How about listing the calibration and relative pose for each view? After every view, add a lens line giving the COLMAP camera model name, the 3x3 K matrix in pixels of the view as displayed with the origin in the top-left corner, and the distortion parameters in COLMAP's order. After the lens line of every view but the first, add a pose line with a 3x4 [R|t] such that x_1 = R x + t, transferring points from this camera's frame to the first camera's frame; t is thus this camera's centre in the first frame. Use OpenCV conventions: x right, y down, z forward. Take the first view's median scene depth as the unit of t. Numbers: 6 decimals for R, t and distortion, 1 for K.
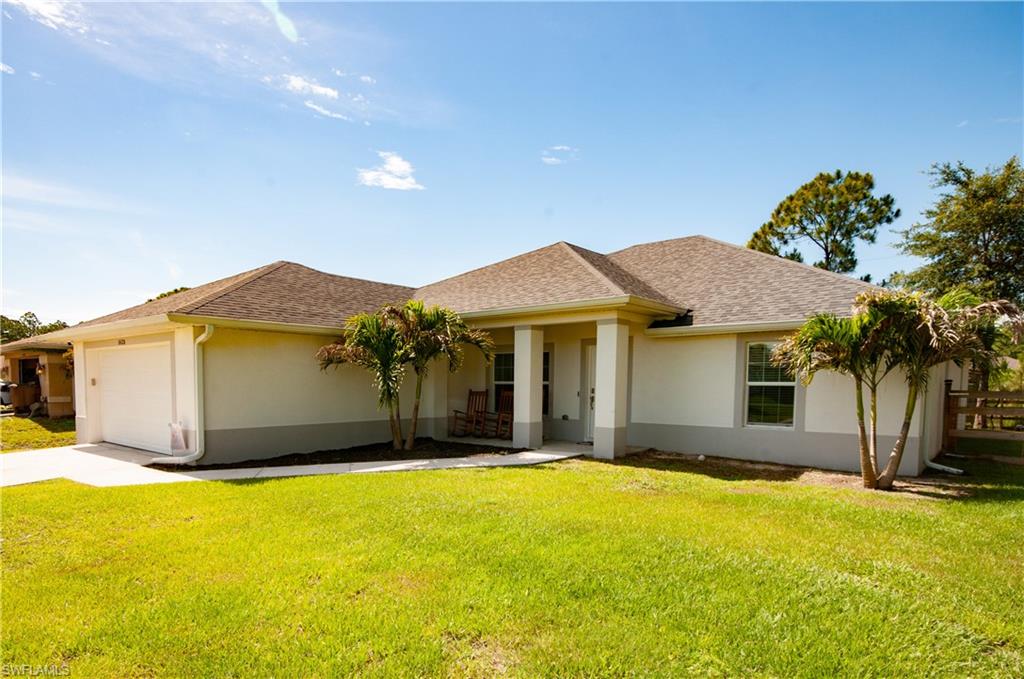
lens RADIAL K [[593.0, 0, 555.9], [0, 593.0, 388.2], [0, 0, 1]] dist [0.004643, 0.000859]
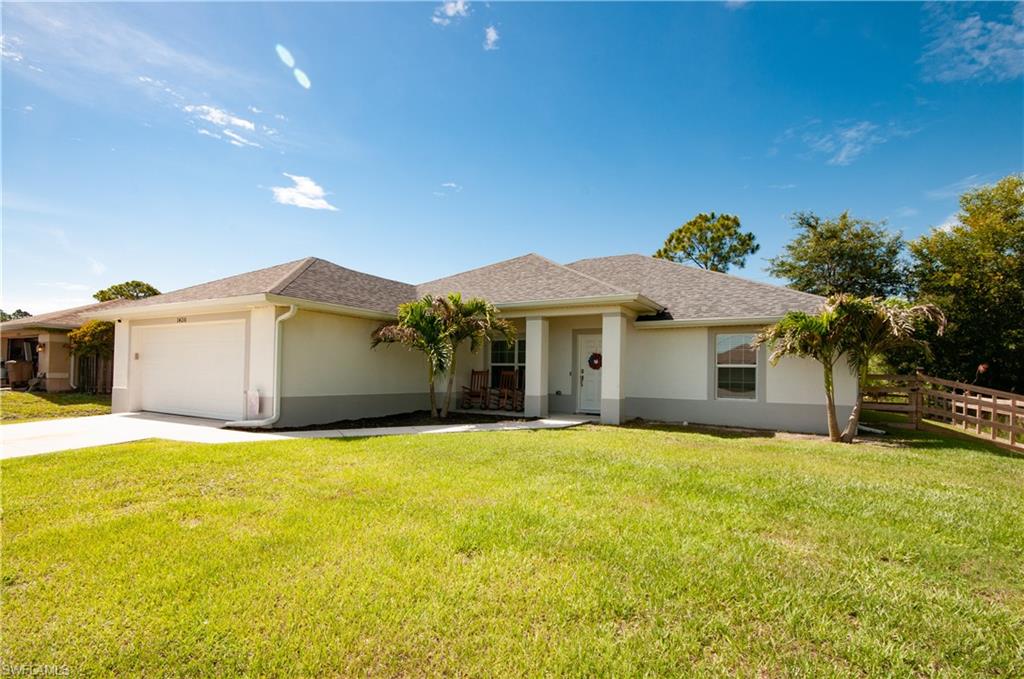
lens RADIAL K [[496.4, 0, 508.8], [0, 496.4, 336.0], [0, 0, 1]] dist [-0.002611, 0.000782]
pose [[0.990863, 0.026644, 0.132211, -0.253867], [-0.014614, 0.995731, -0.091140, 0.030802], [-0.134075, 0.088375, 0.987023, -0.009014]]
